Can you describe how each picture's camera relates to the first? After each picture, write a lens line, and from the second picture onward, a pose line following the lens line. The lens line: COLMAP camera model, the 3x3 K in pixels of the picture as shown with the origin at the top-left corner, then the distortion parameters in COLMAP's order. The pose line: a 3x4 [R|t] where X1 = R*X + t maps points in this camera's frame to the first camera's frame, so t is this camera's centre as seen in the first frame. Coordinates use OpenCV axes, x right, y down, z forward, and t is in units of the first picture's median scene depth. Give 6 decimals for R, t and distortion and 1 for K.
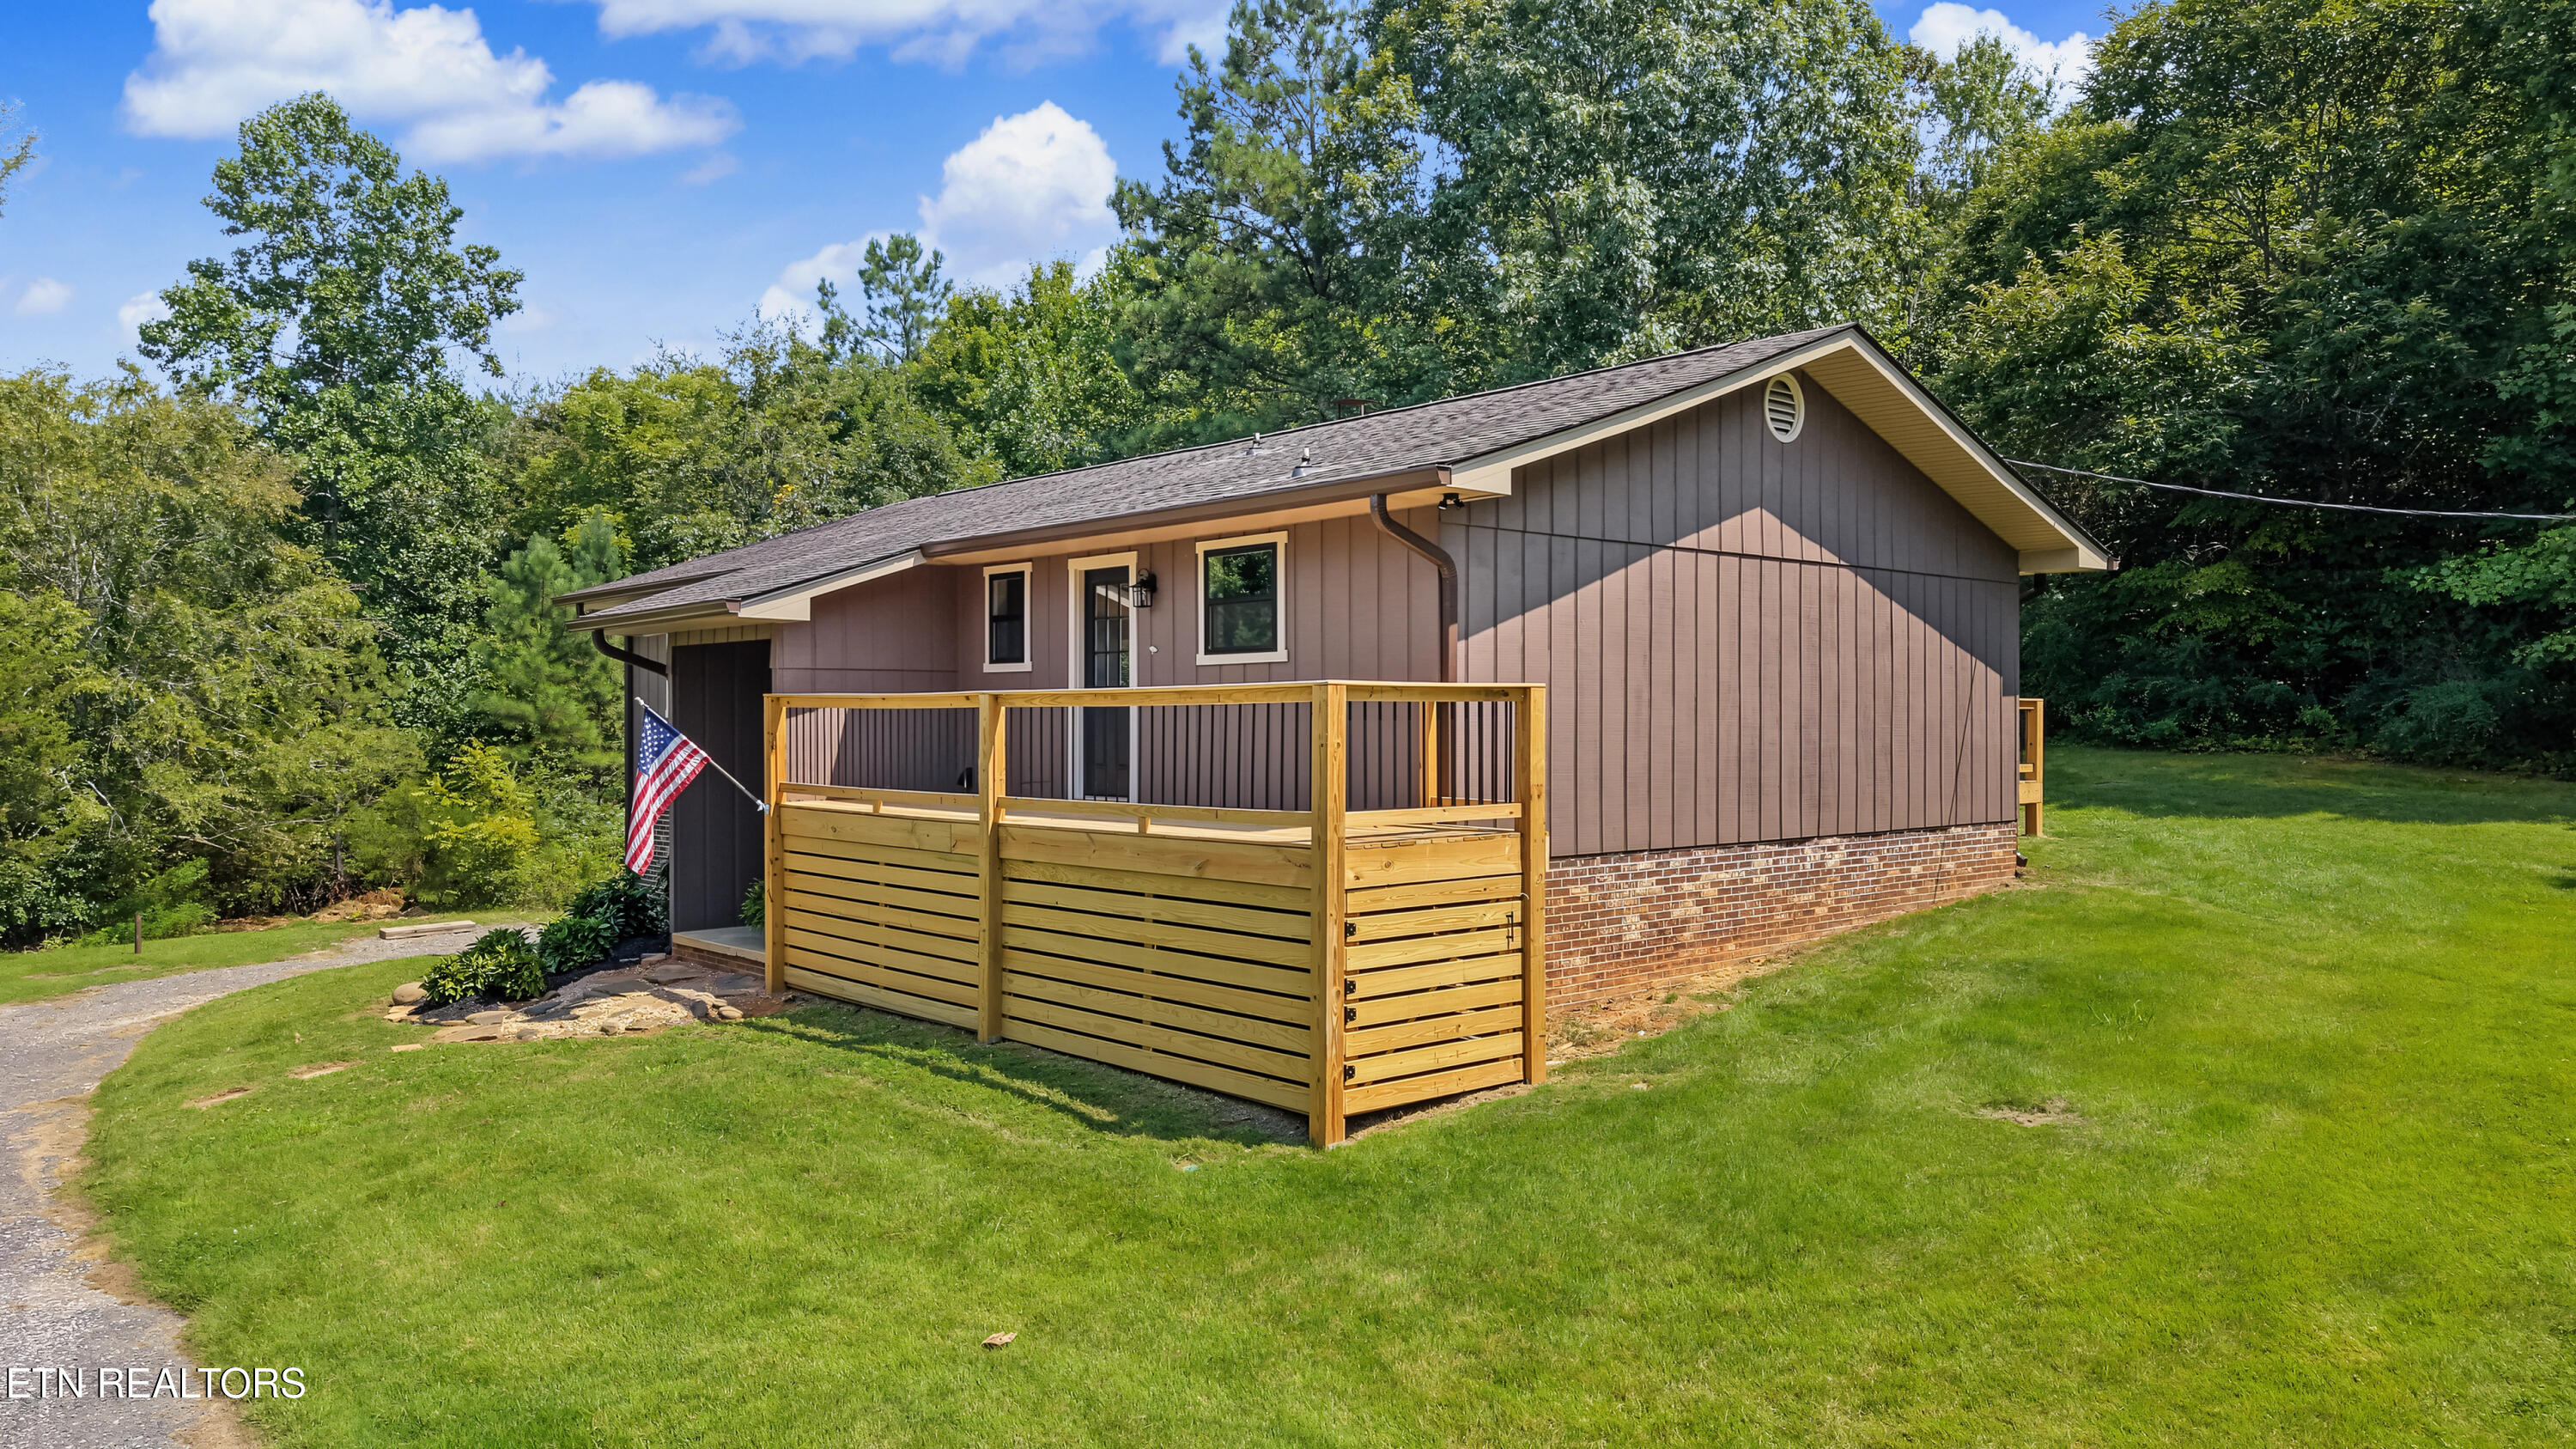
lens RADIAL K [[1751.4, 0, 1288.0], [0, 1751.4, 724.5], [0, 0, 1]] dist [0.024464, 0.000645]
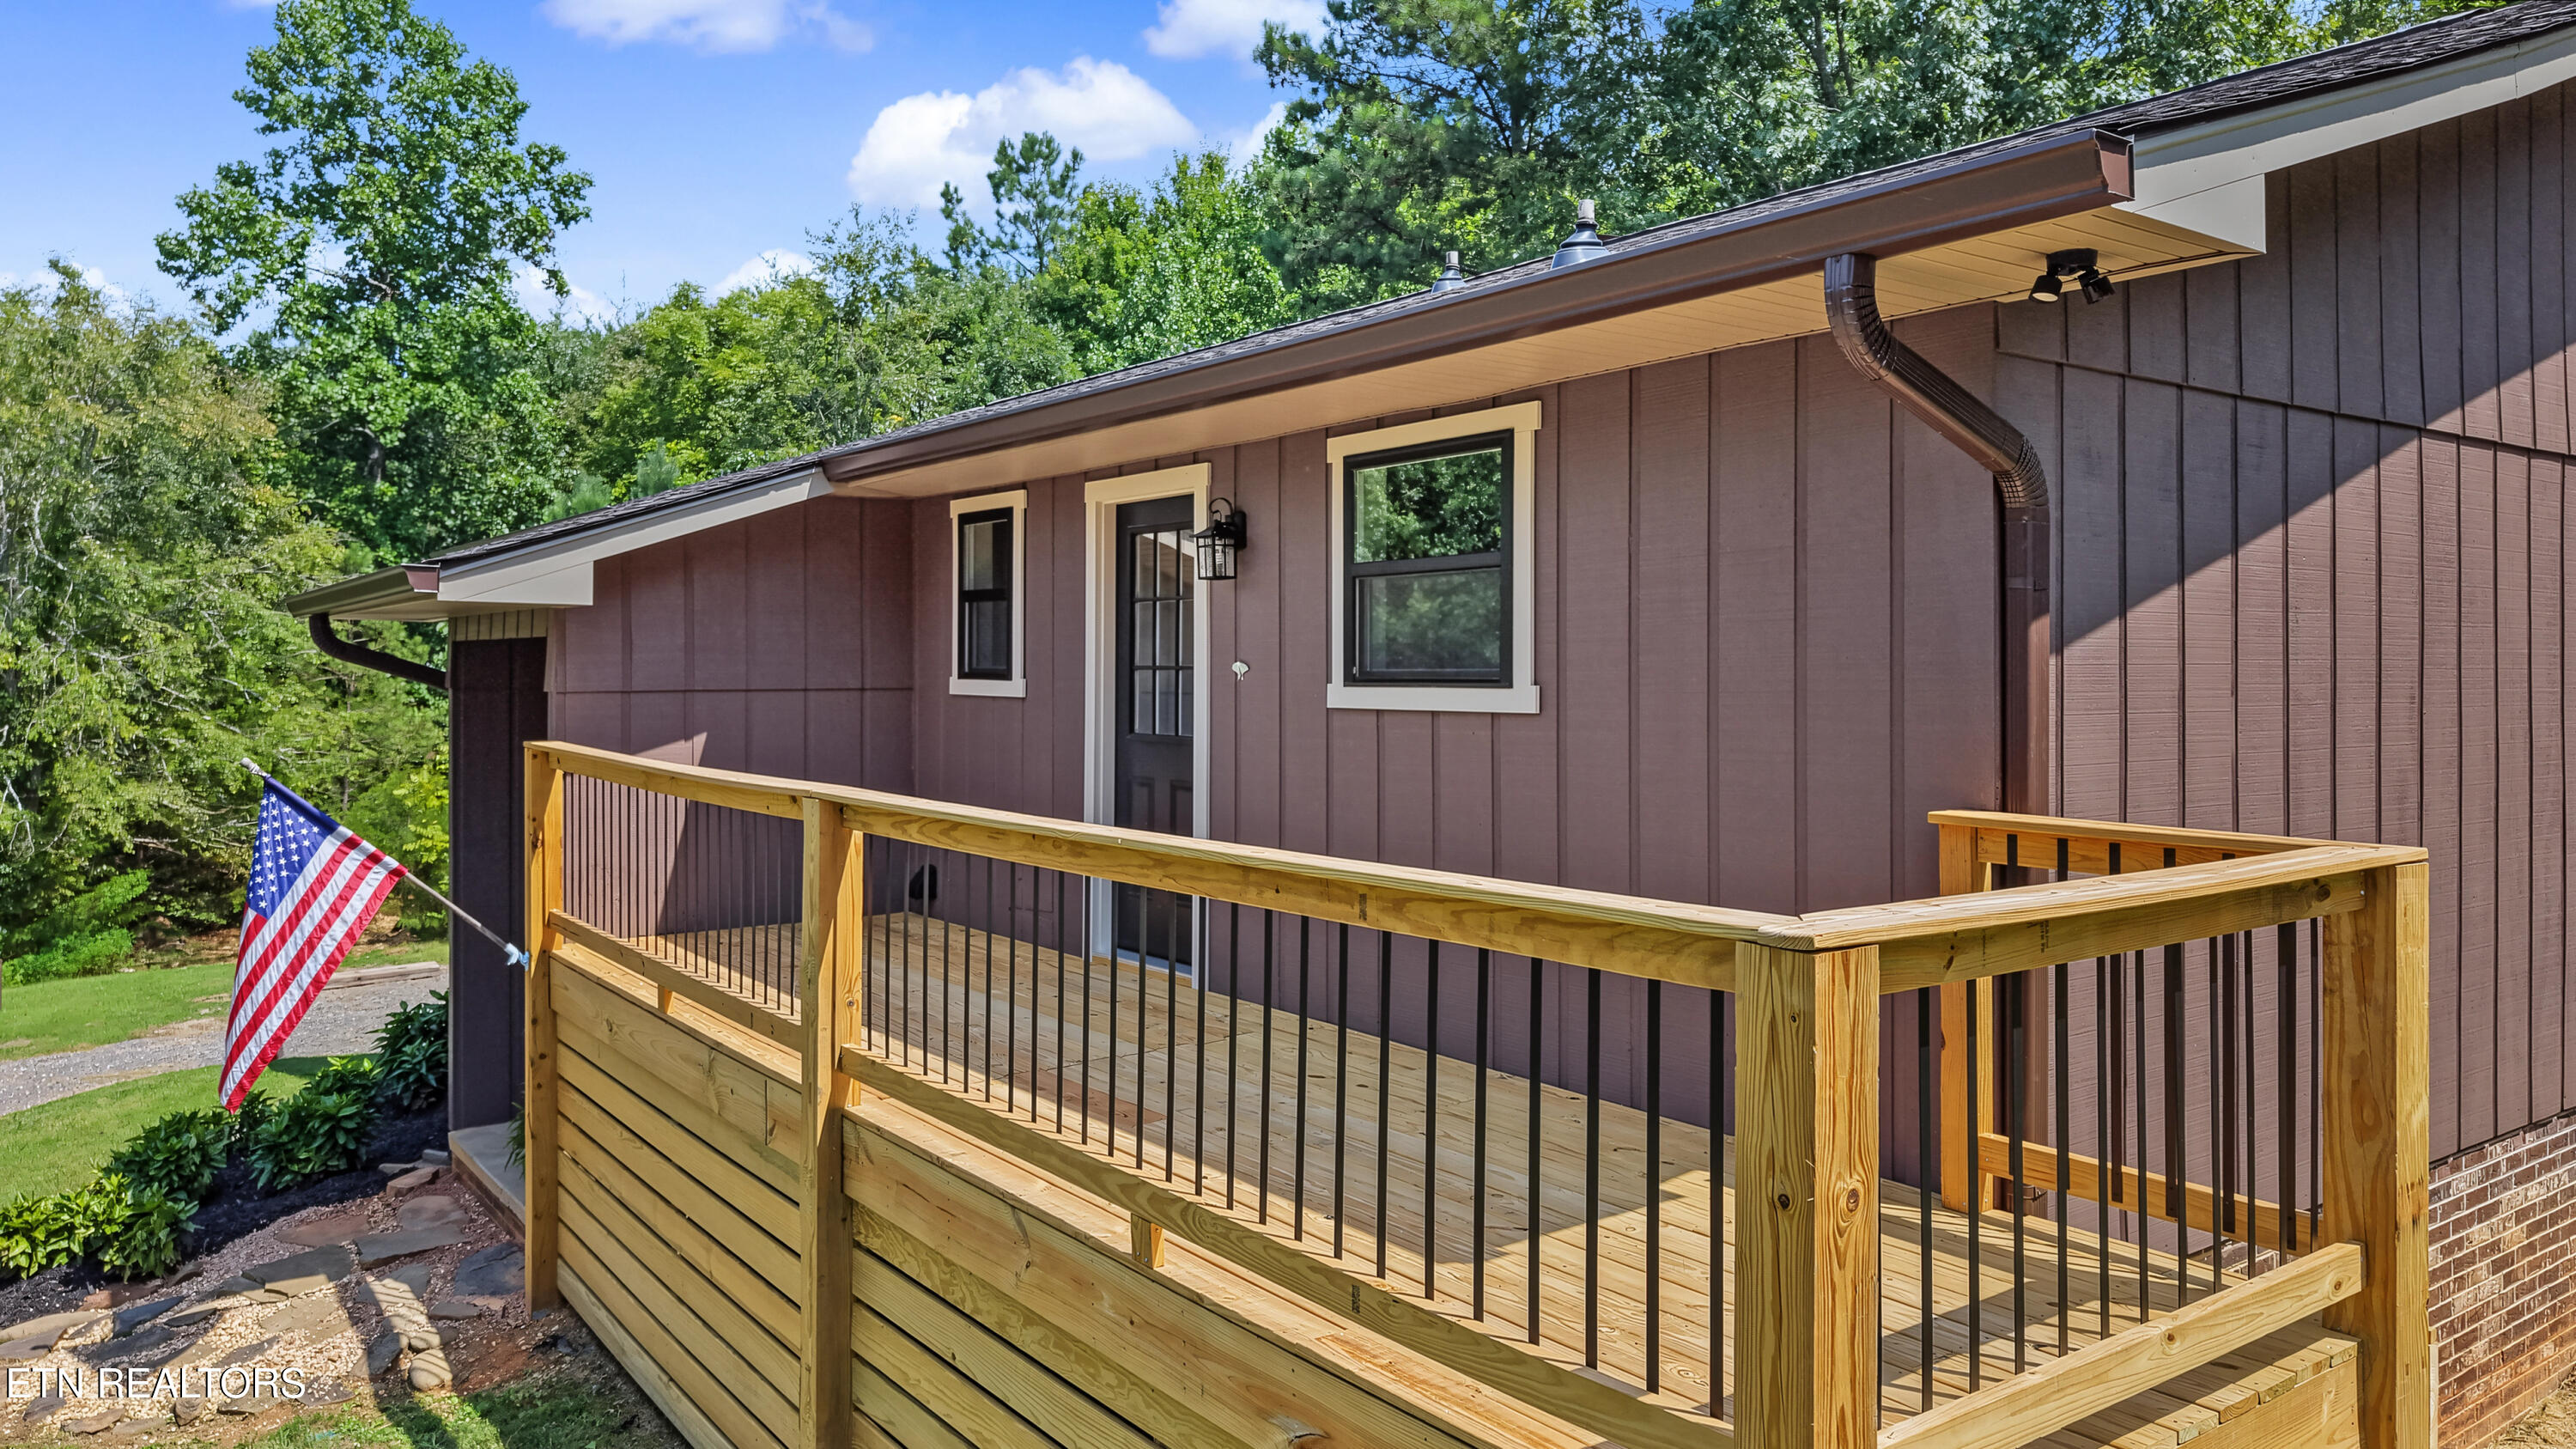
lens RADIAL K [[1751.4, 0, 1288.0], [0, 1751.4, 724.5], [0, 0, 1]] dist [0.024464, 0.000645]
pose [[0.995147, 0.005324, -0.098250, -0.005999], [-0.002152, 0.999474, 0.032362, -0.014464], [0.098371, -0.031994, 0.994635, 0.177008]]
